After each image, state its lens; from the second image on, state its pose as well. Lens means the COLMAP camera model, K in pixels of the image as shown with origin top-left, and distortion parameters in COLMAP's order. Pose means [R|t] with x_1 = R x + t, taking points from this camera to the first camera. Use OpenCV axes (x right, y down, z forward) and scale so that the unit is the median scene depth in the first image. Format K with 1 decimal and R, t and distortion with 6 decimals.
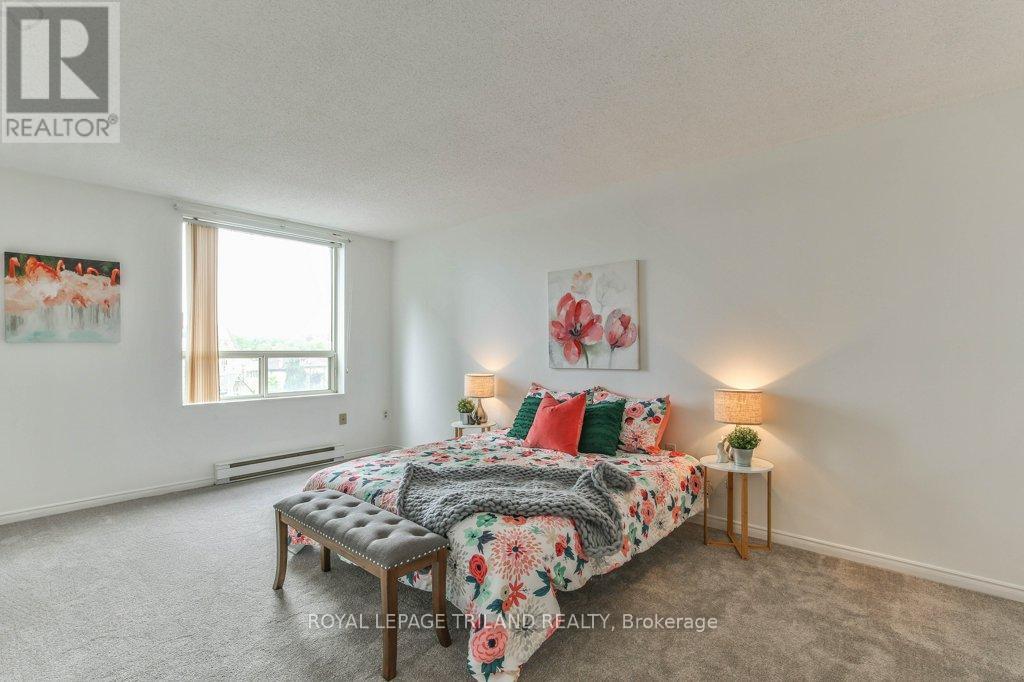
lens RADIAL K [[481.5, 0, 509.2], [0, 481.5, 347.8], [0, 0, 1]] dist [-0.011873, 0.001103]
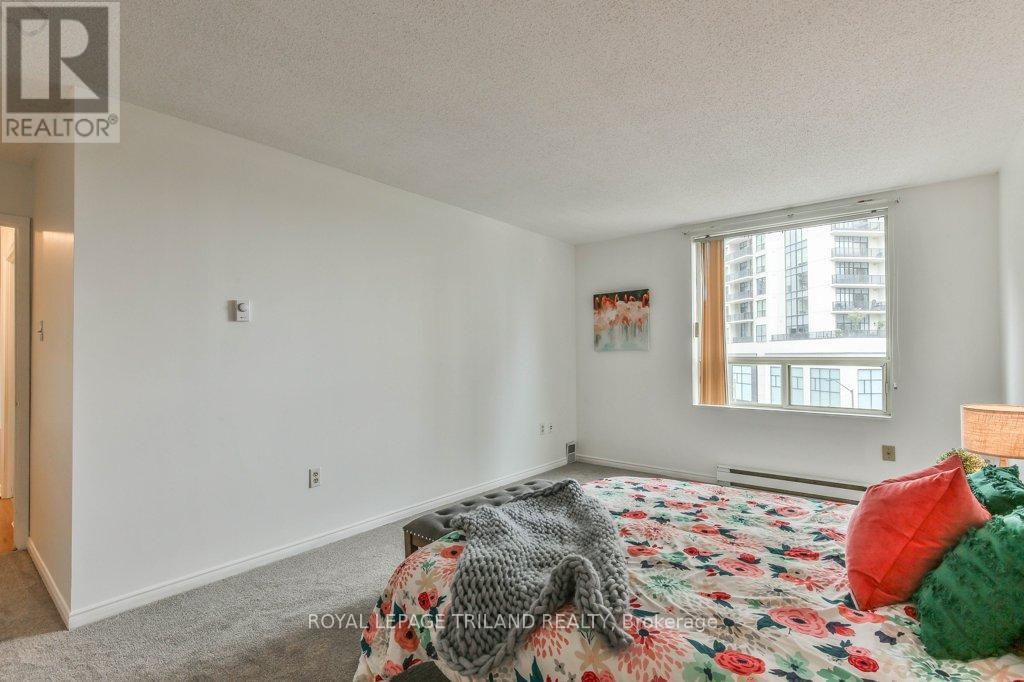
lens RADIAL K [[481.5, 0, 508.5], [0, 481.5, 343.7], [0, 0, 1]] dist [-0.011873, 0.001103]
pose [[0.035779, -0.022386, -0.999109, 0.501618], [0.005345, 0.999739, -0.022209, -0.001625], [0.999345, -0.004546, 0.035889, 0.594389]]
